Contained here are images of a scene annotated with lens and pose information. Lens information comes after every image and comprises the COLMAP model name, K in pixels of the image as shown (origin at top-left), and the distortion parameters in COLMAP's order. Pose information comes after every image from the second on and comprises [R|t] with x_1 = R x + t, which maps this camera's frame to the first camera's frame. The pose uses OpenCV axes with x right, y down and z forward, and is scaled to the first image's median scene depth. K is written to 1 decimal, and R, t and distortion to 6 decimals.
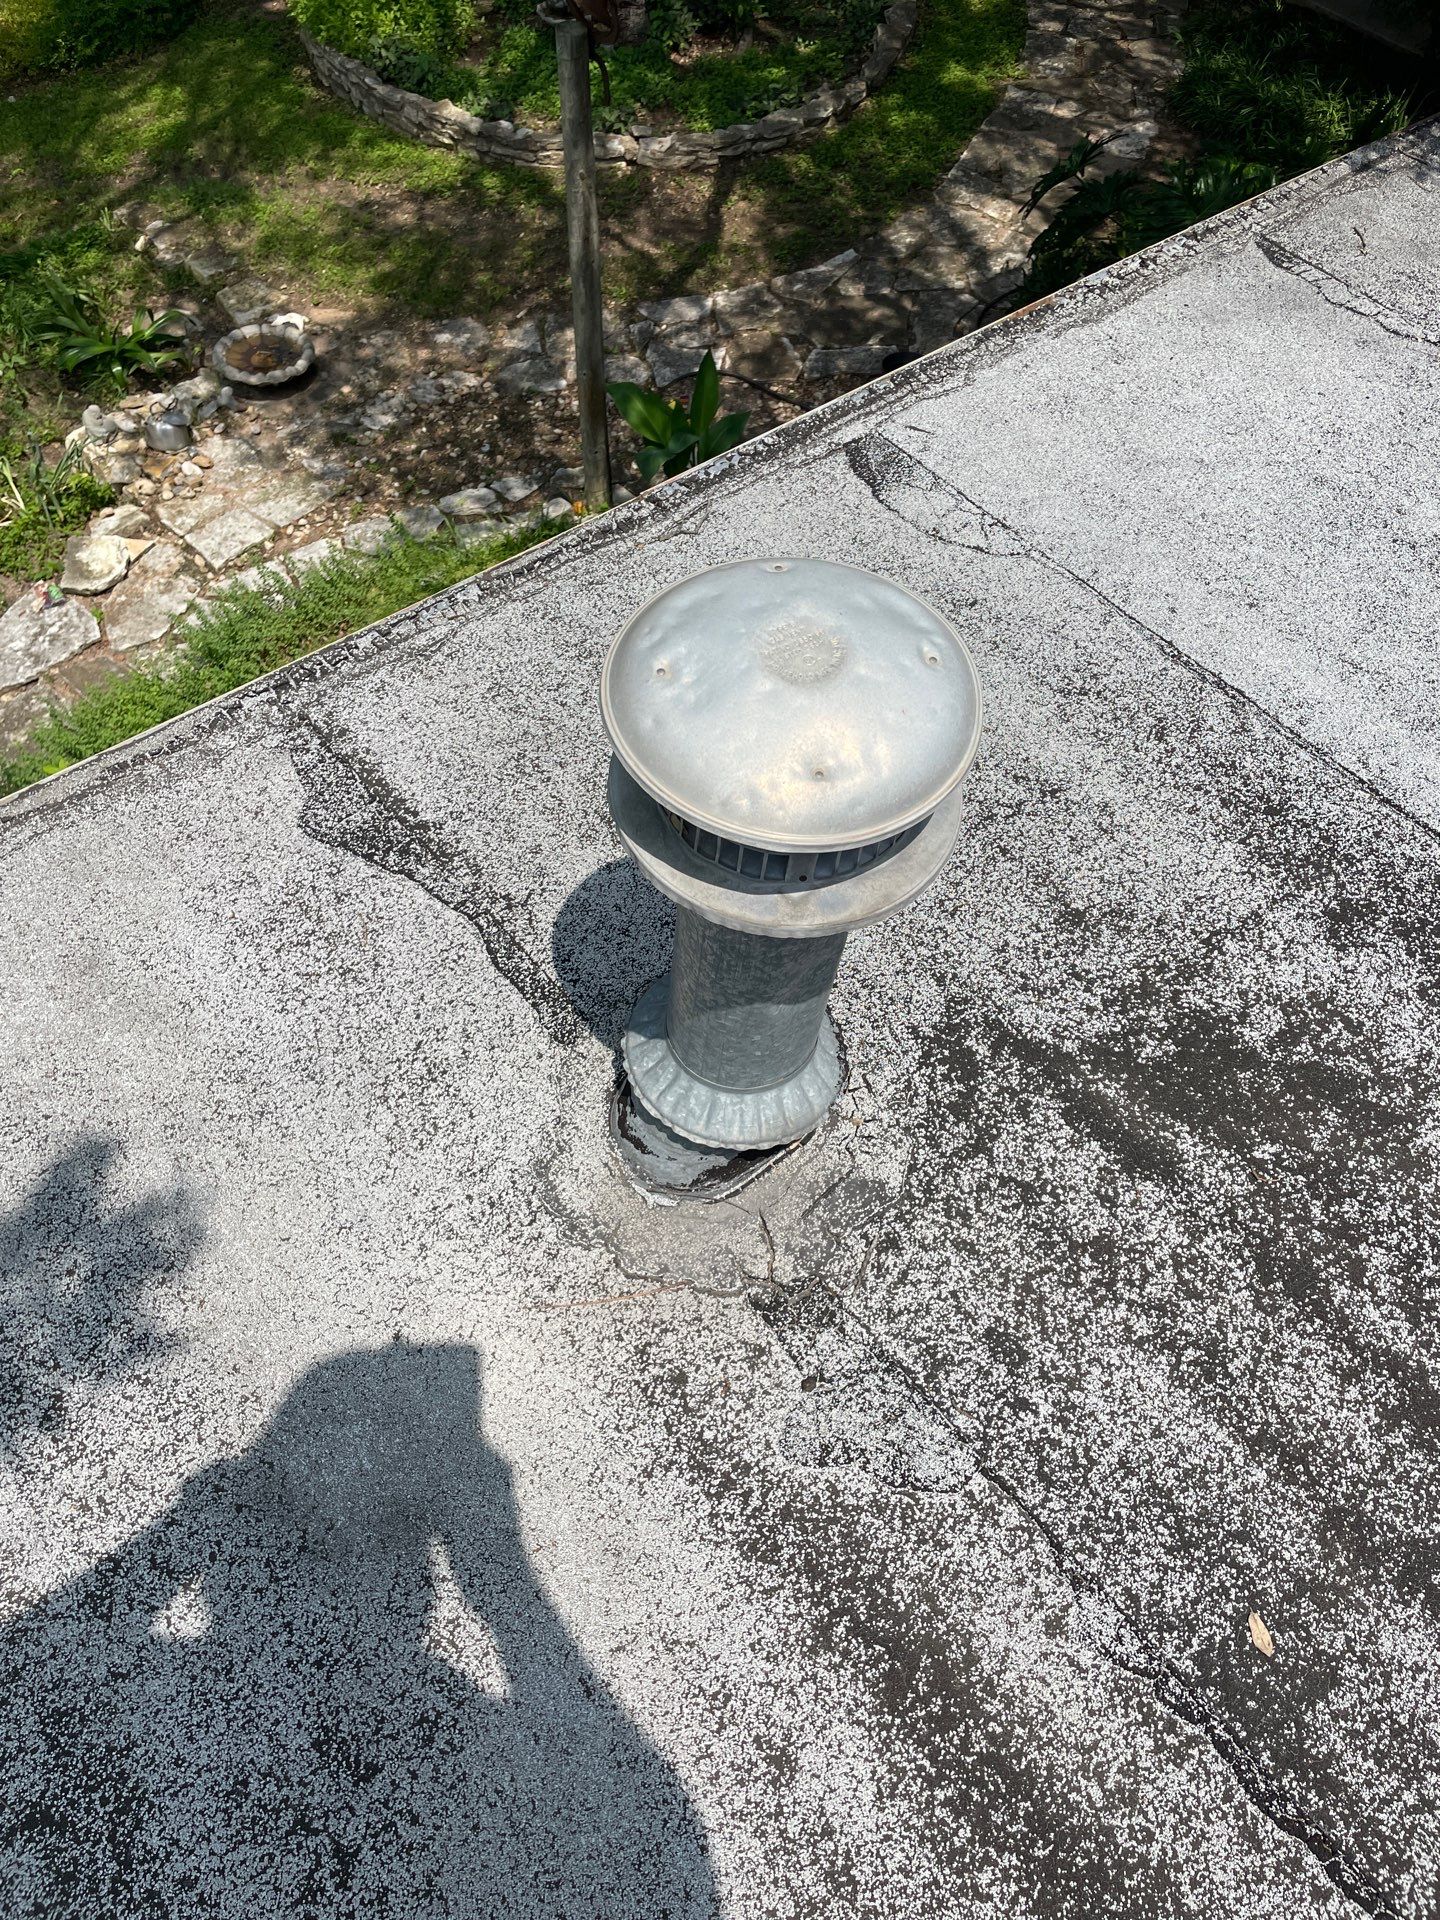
lens RADIAL K [[1457.9, 0, 703.7], [0, 1457.9, 980.2], [0, 0, 1]] dist [0.102864, -0.138310]
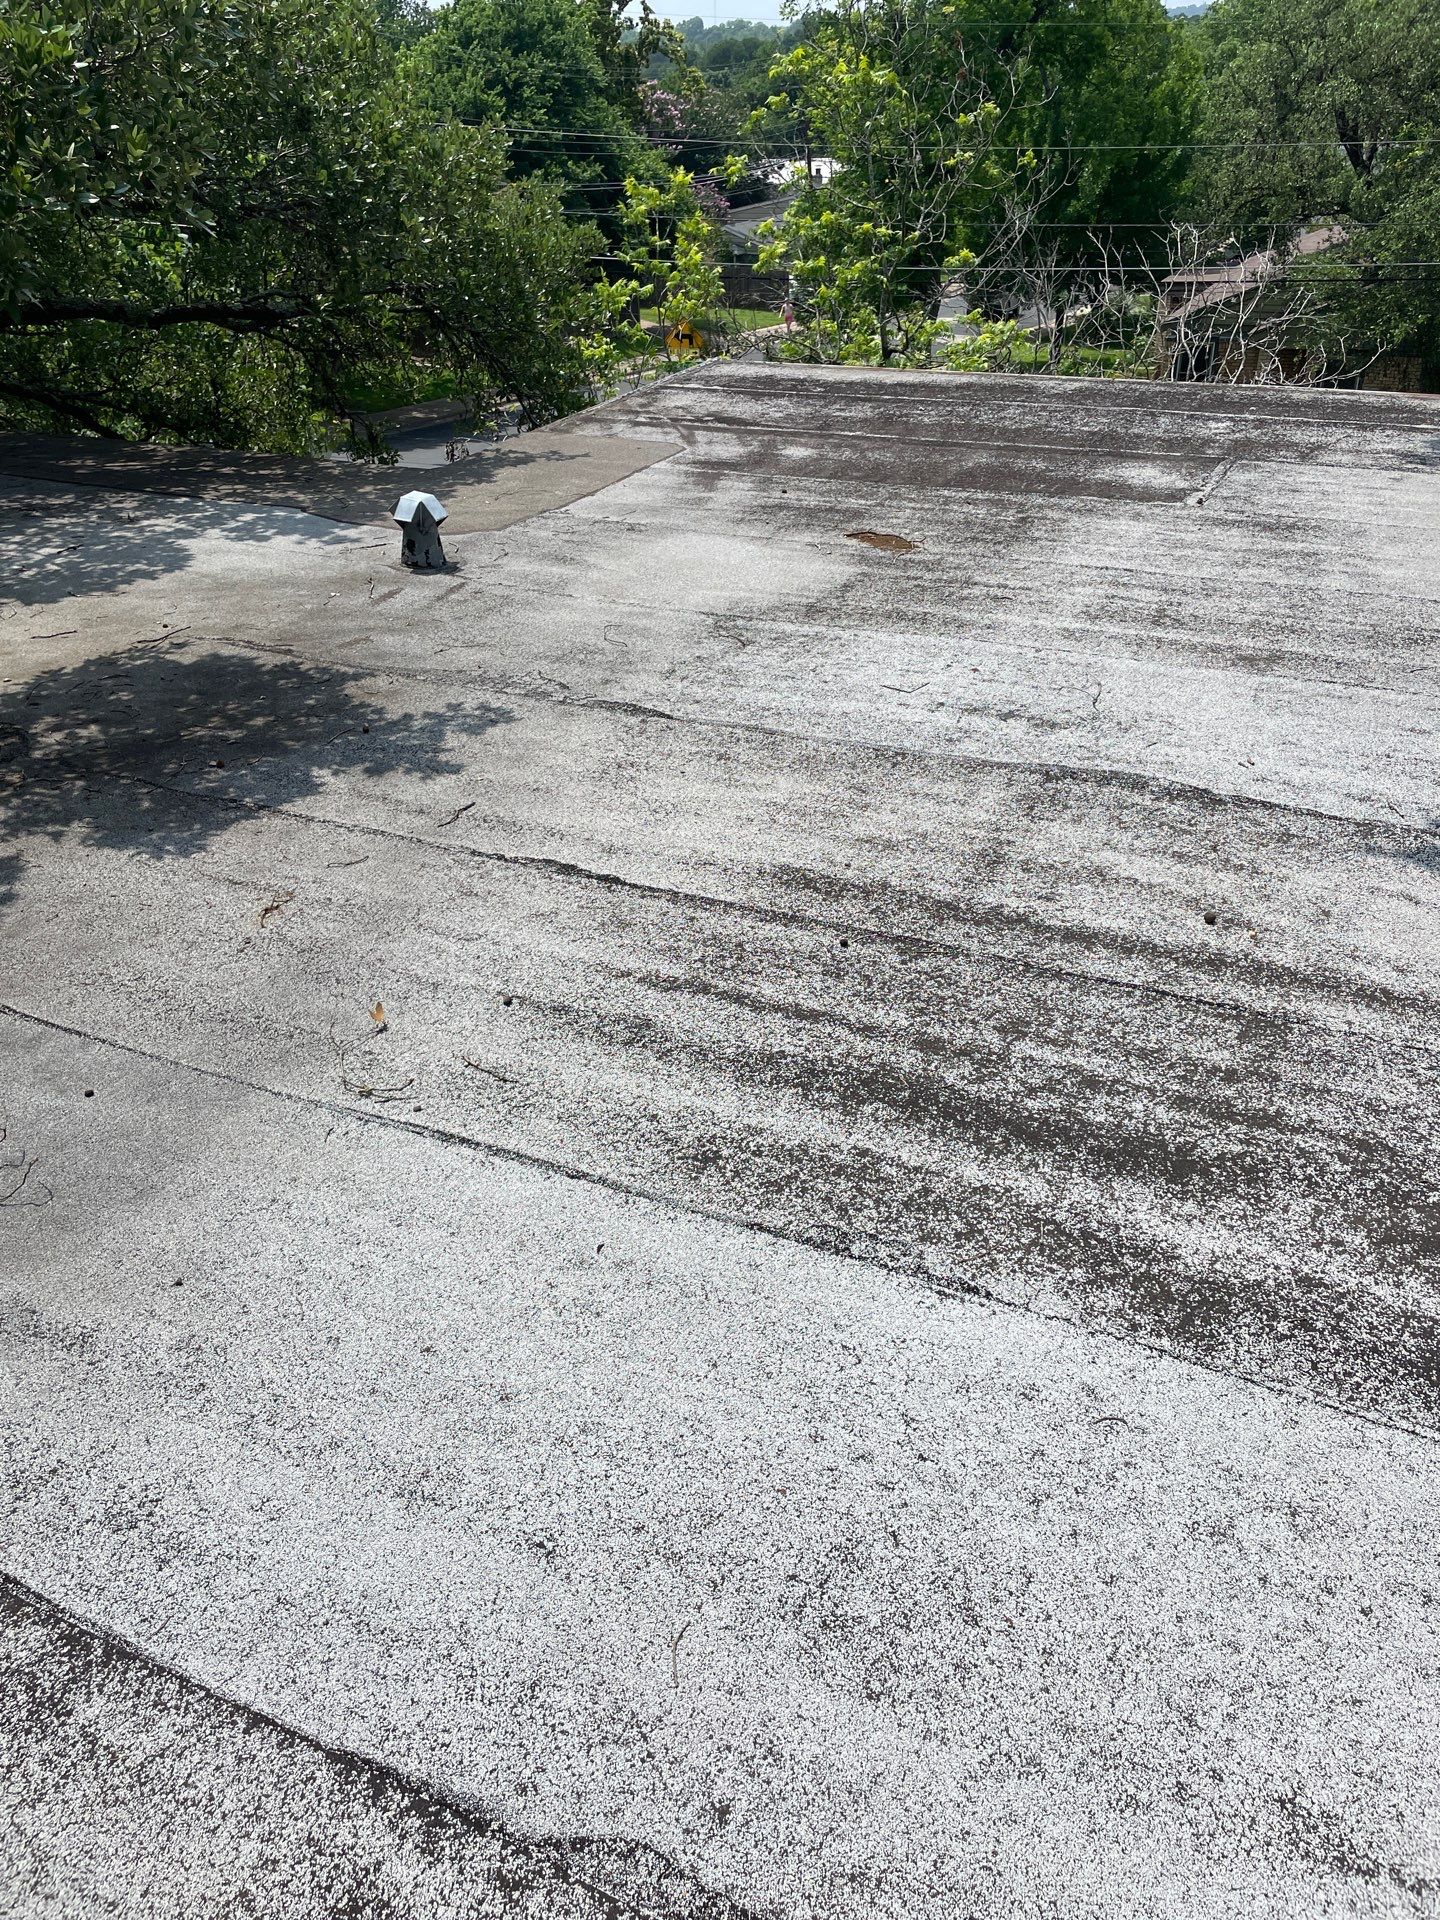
lens RADIAL K [[1461.0, 0, 720.0], [0, 1461.0, 960.0], [0, 0, 1]] dist [0.104871, -0.141017]
pose [[-0.908543, 0.165451, -0.383636, 1.529614], [-0.369062, 0.112547, 0.922565, -1.012393], [0.195816, 0.979775, -0.041193, 0.644175]]
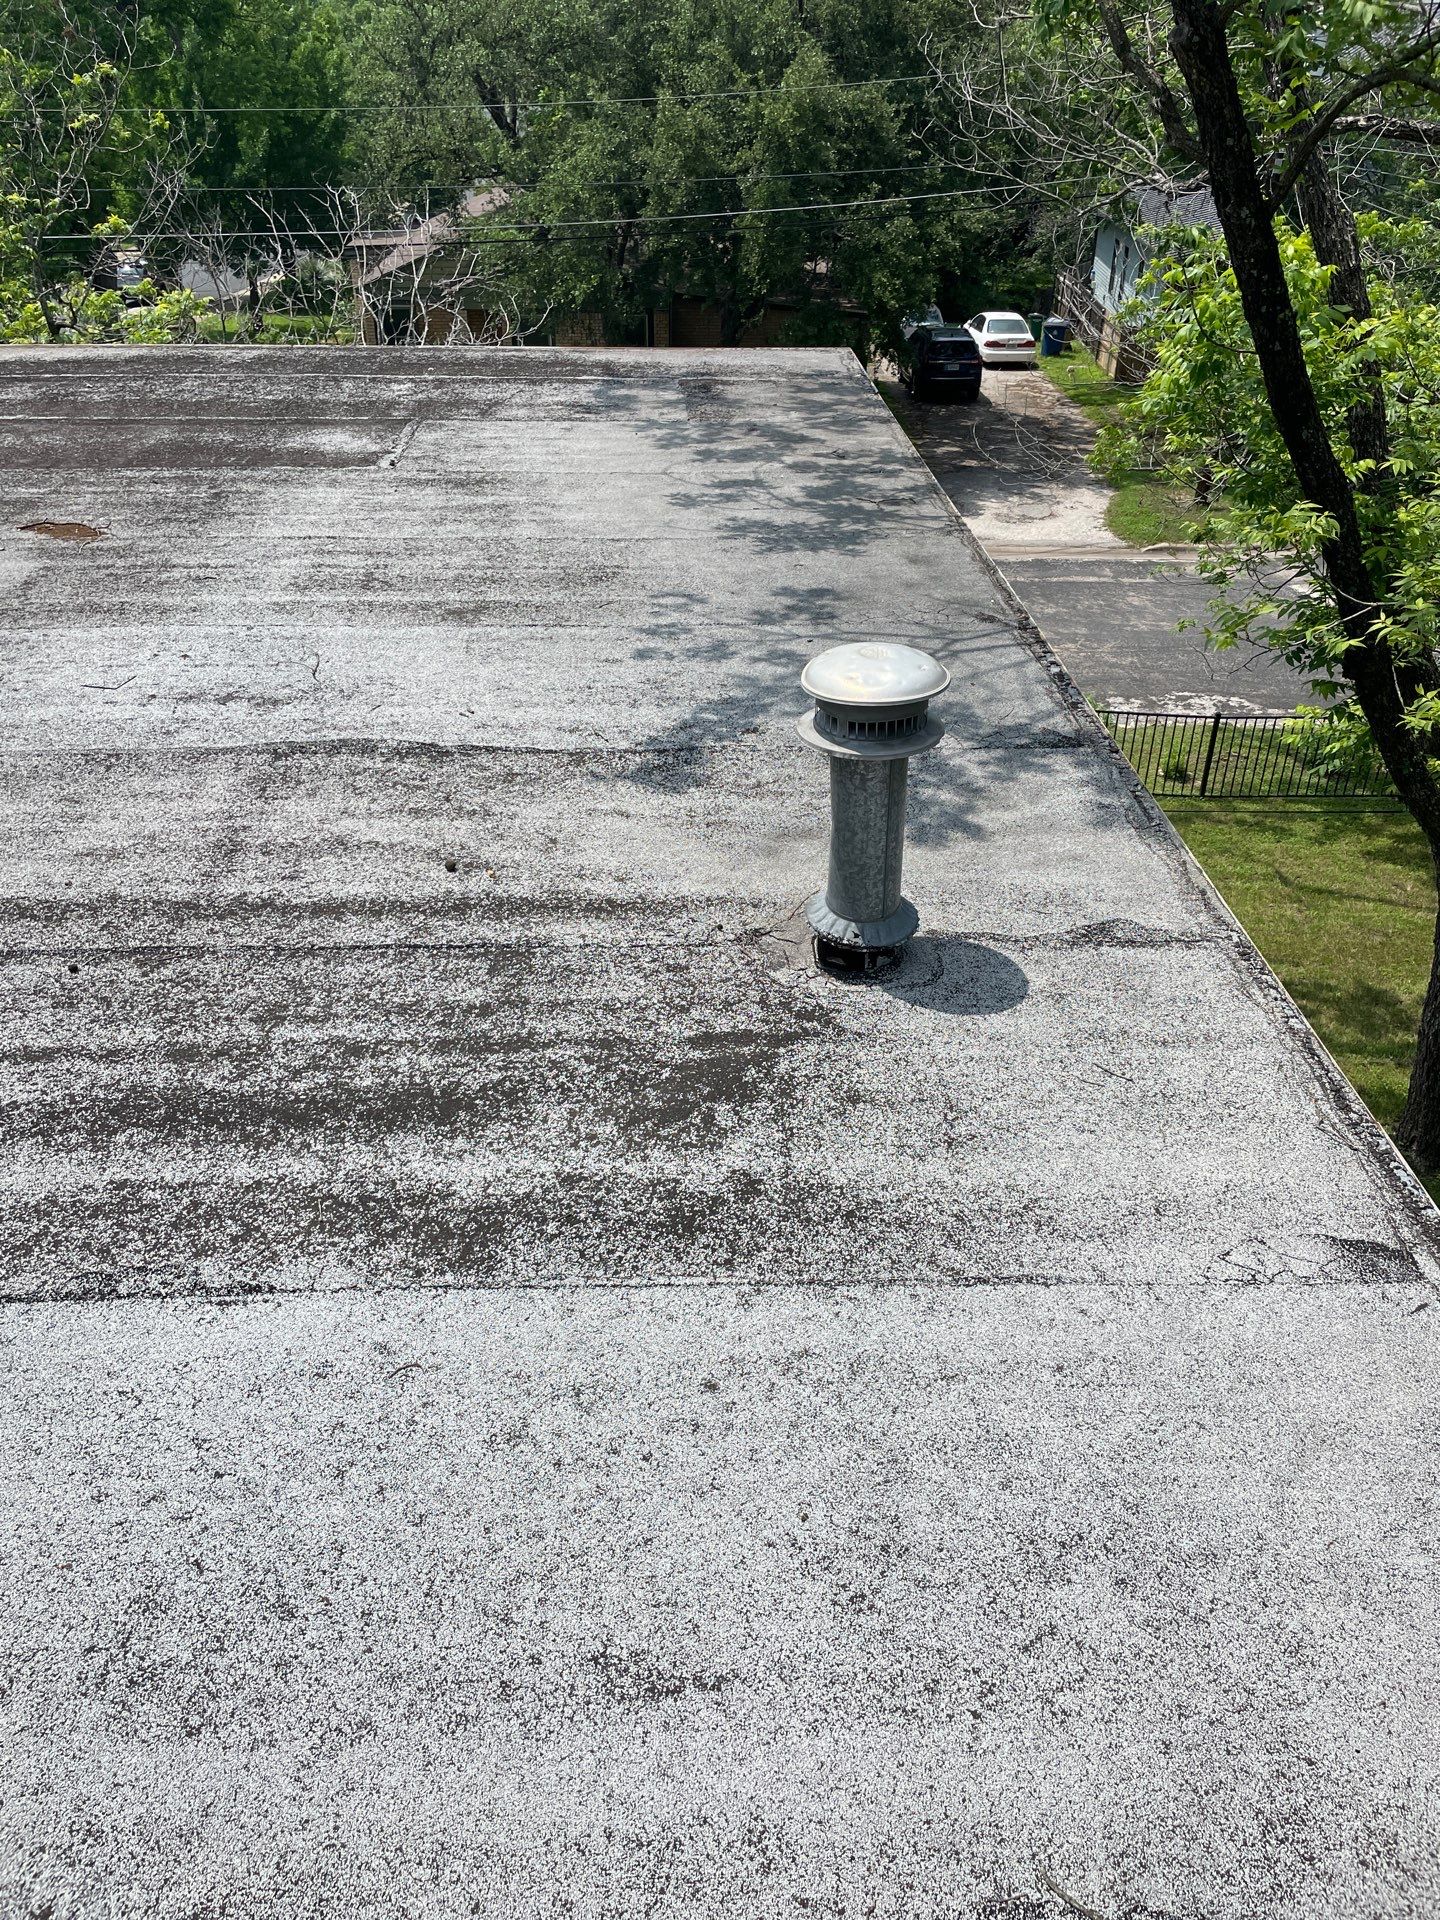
lens RADIAL K [[1461.0, 0, 720.0], [0, 1461.0, 960.0], [0, 0, 1]] dist [0.104871, -0.141017]
pose [[-0.611892, 0.353379, -0.707610, 1.429287], [-0.681203, 0.219179, 0.698515, -1.091630], [0.401934, 0.909441, 0.106609, 0.688490]]
